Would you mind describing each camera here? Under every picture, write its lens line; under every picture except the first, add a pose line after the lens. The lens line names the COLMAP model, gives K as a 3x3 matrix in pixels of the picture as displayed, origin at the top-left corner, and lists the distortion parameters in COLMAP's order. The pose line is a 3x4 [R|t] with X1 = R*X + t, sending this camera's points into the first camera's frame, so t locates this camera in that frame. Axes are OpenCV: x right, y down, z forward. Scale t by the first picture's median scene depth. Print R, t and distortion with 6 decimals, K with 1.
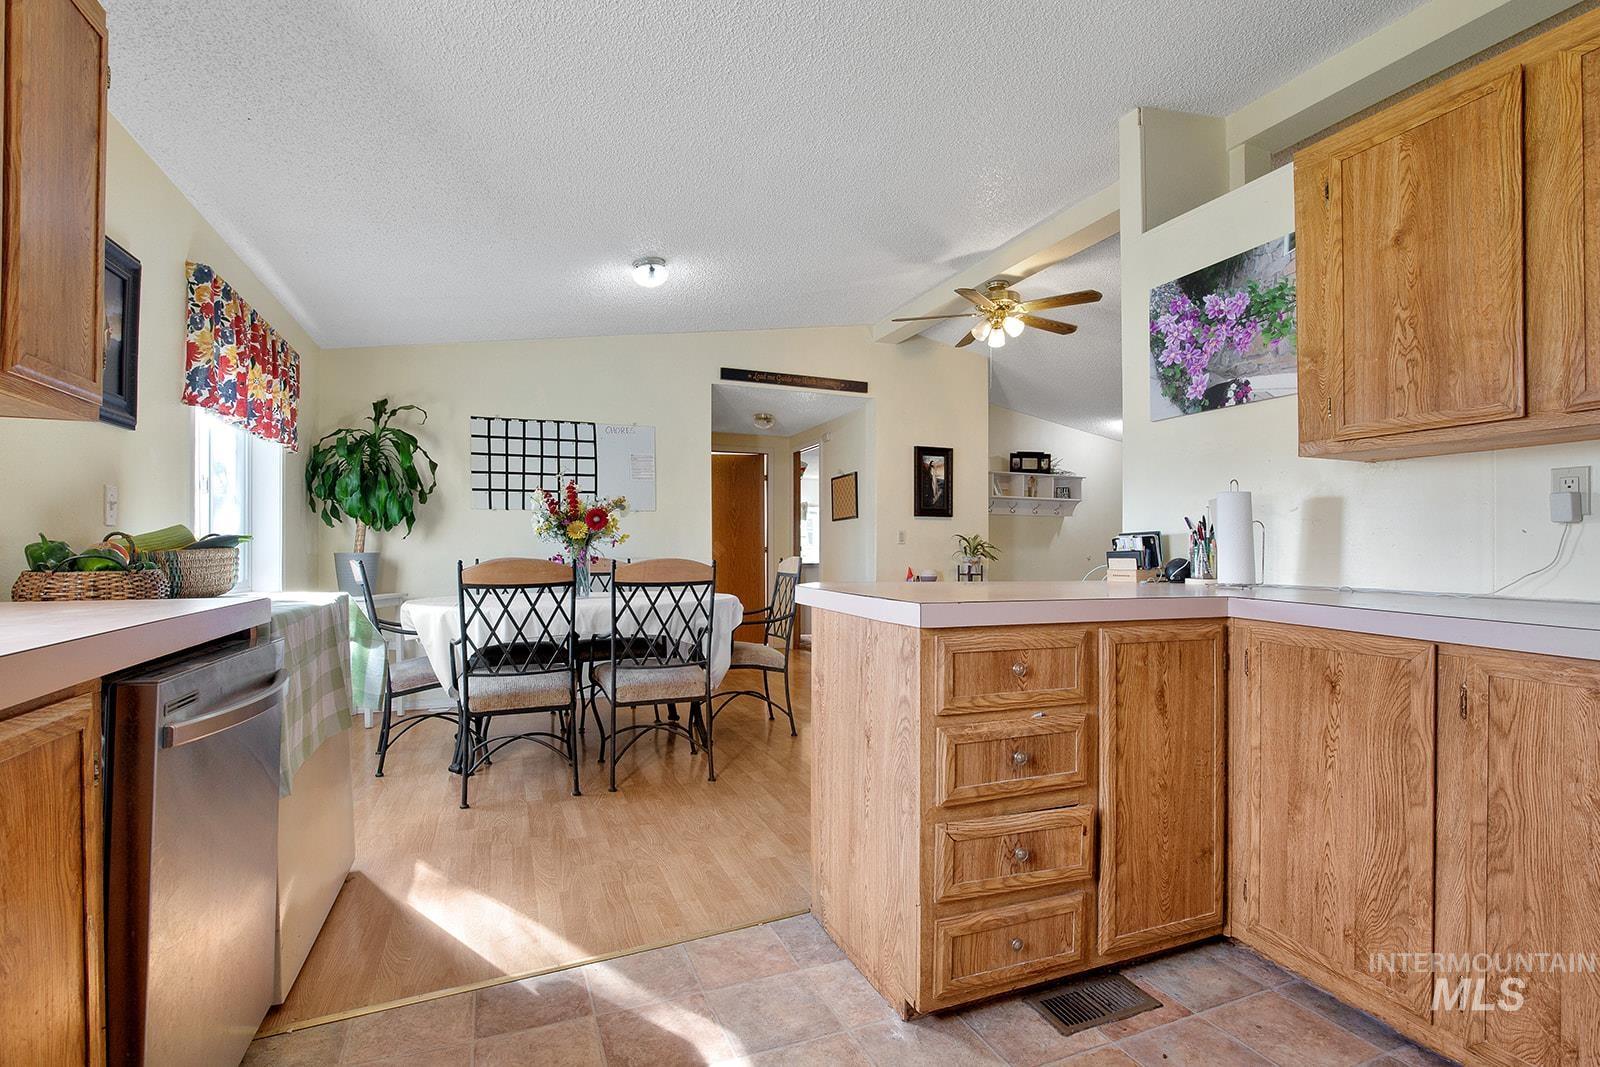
lens RADIAL K [[743.4, 0, 793.1], [0, 743.4, 544.0], [0, 0, 1]] dist [-0.052139, 0.018191]
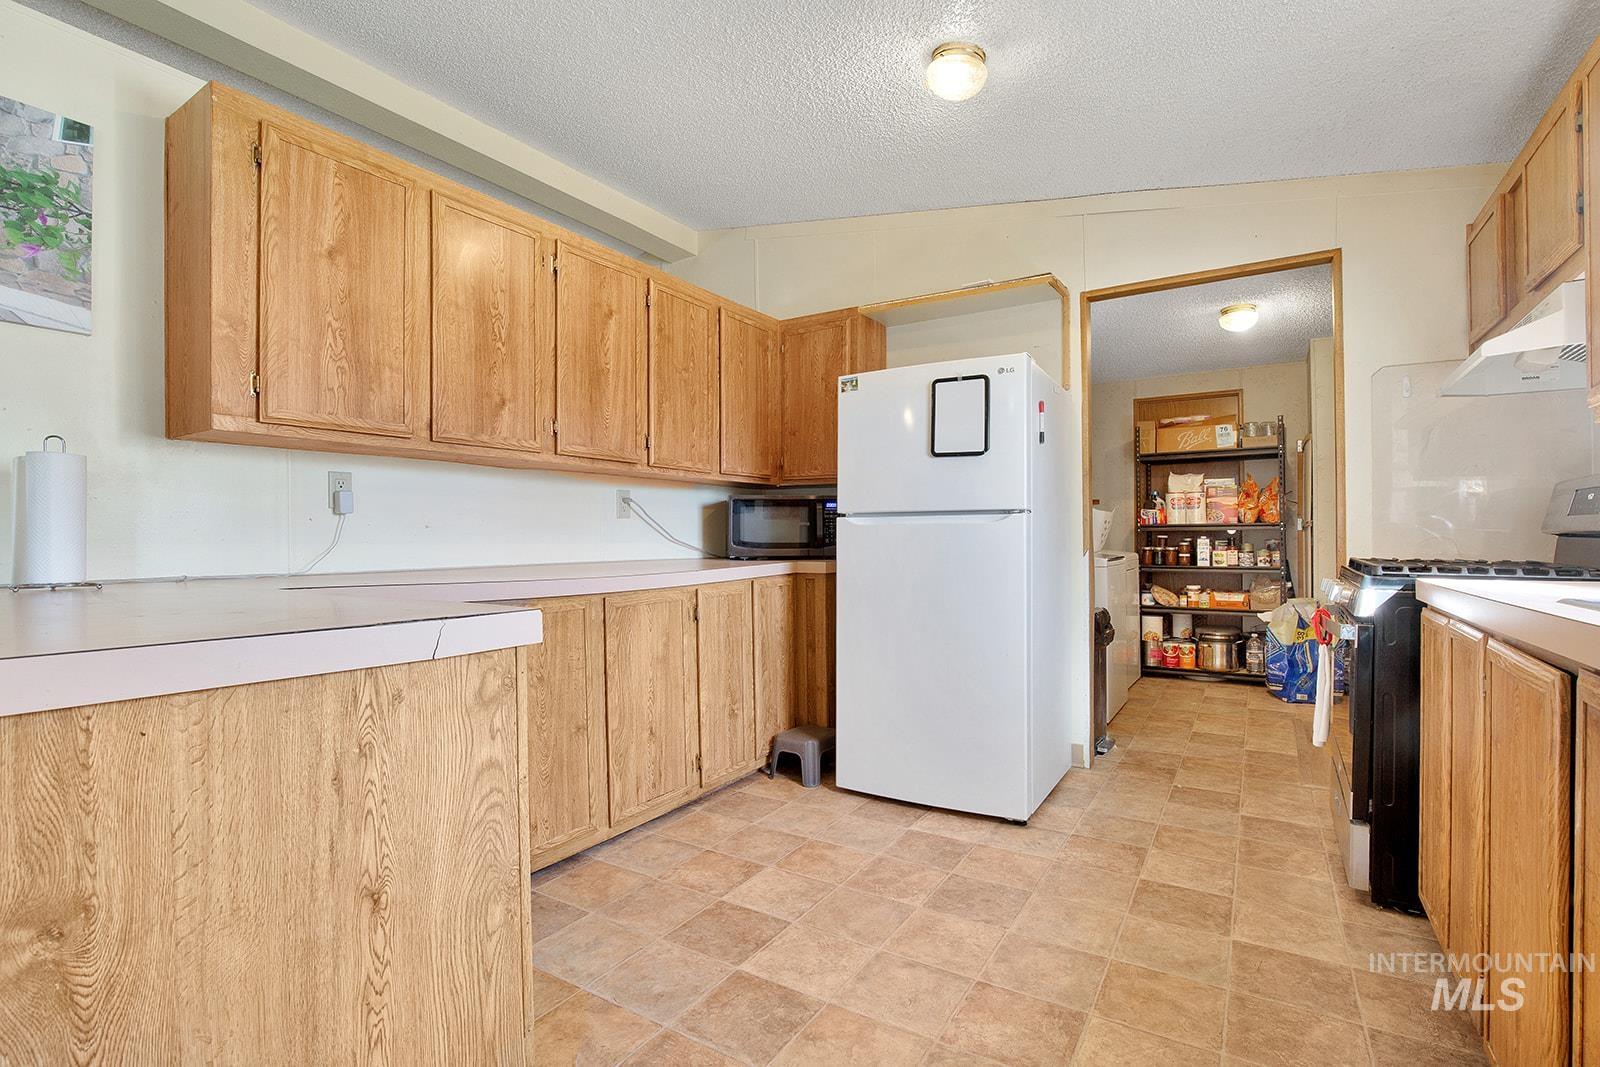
lens RADIAL K [[744.8, 0, 807.0], [0, 744.8, 538.8], [0, 0, 1]] dist [-0.020436, 0.000964]
pose [[-0.591126, -0.008432, 0.806535, -0.473770], [-0.004479, 0.999964, 0.007172, 0.003117], [-0.806567, 0.000627, -0.591142, 1.006394]]
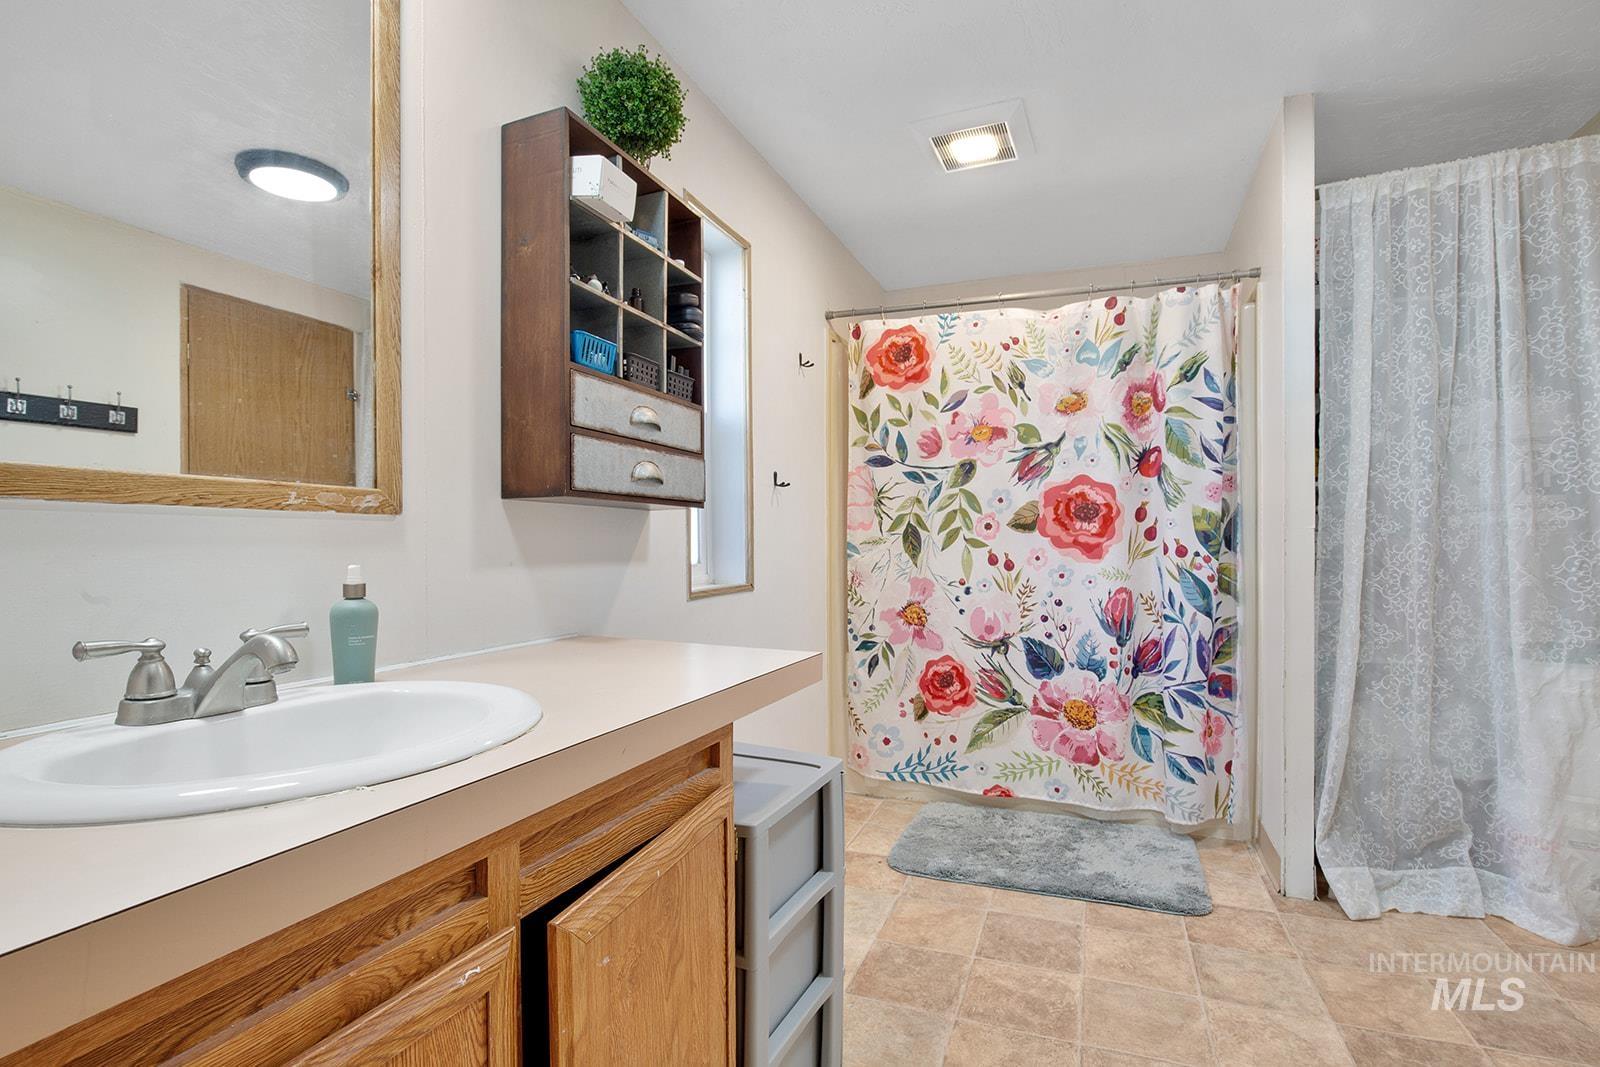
lens RADIAL K [[744.8, 0, 807.0], [0, 744.8, 538.8], [0, 0, 1]] dist [-0.020436, 0.000964]
pose [[-0.693915, -0.004739, -0.720041, 1.219507], [0.001586, 0.999966, -0.008109, 0.014328], [0.720055, -0.006769, -0.693884, 0.620215]]
